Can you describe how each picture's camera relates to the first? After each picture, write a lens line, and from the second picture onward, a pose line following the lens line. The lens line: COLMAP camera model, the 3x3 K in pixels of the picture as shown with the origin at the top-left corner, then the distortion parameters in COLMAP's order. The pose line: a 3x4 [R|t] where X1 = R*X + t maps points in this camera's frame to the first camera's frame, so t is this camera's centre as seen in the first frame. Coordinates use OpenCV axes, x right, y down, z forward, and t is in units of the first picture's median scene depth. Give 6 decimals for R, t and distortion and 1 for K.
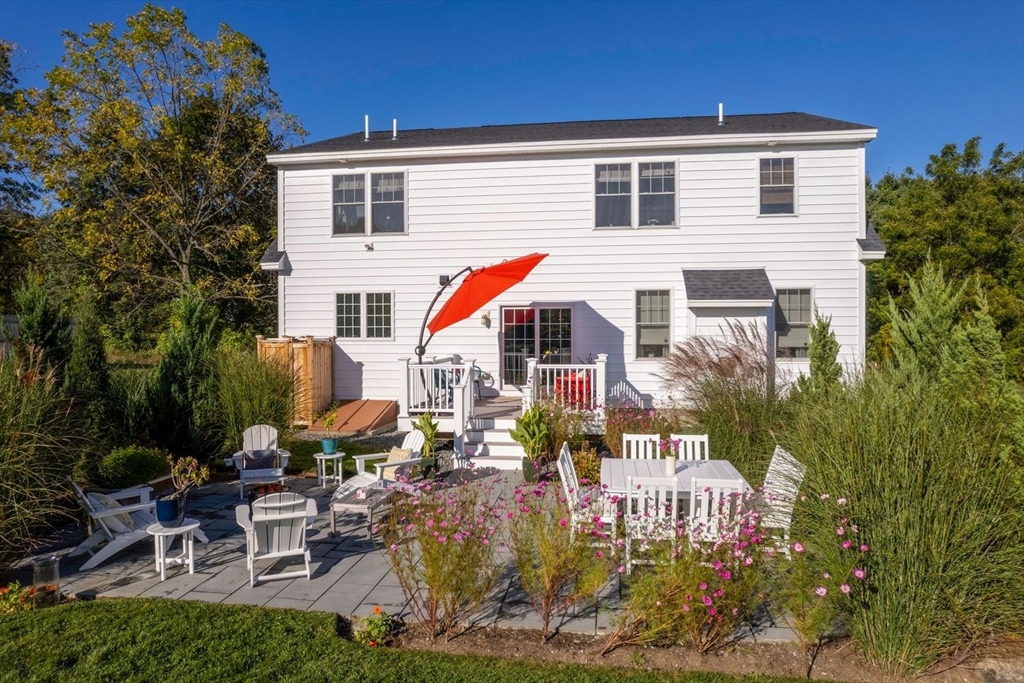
lens RADIAL K [[675.4, 0, 511.1], [0, 675.4, 339.5], [0, 0, 1]] dist [-0.008872, 0.003776]
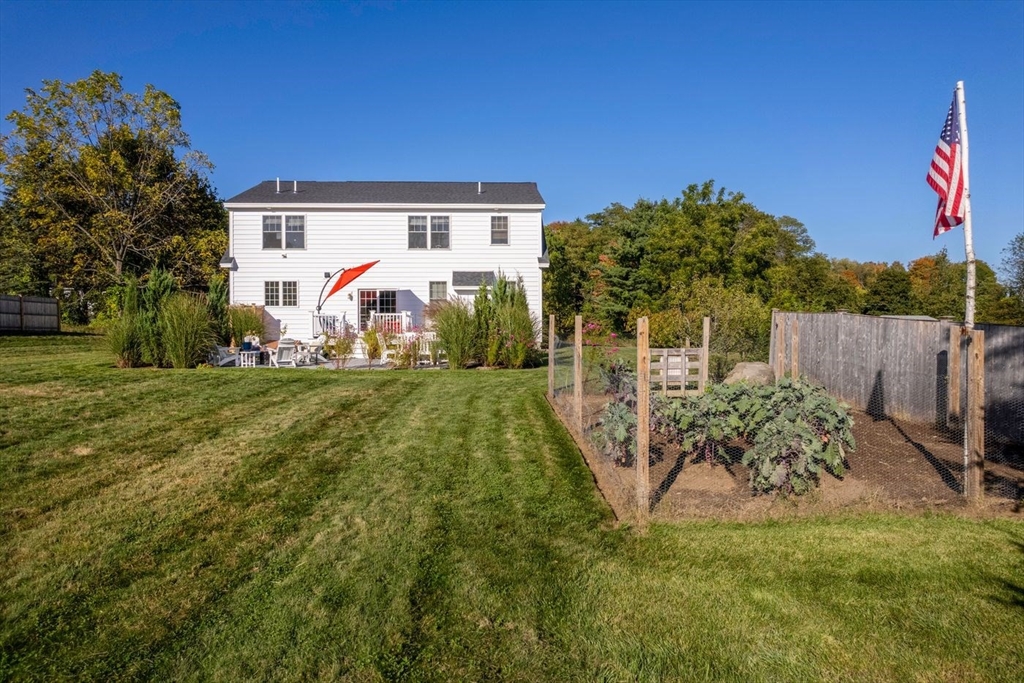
lens RADIAL K [[675.4, 0, 511.1], [0, 675.4, 341.7], [0, 0, 1]] dist [-0.008872, 0.003776]
pose [[0.980080, -0.004692, 0.198547, 0.026804], [0.004151, 0.999986, 0.003138, 0.091601], [-0.198559, -0.002252, 0.980086, -0.910837]]
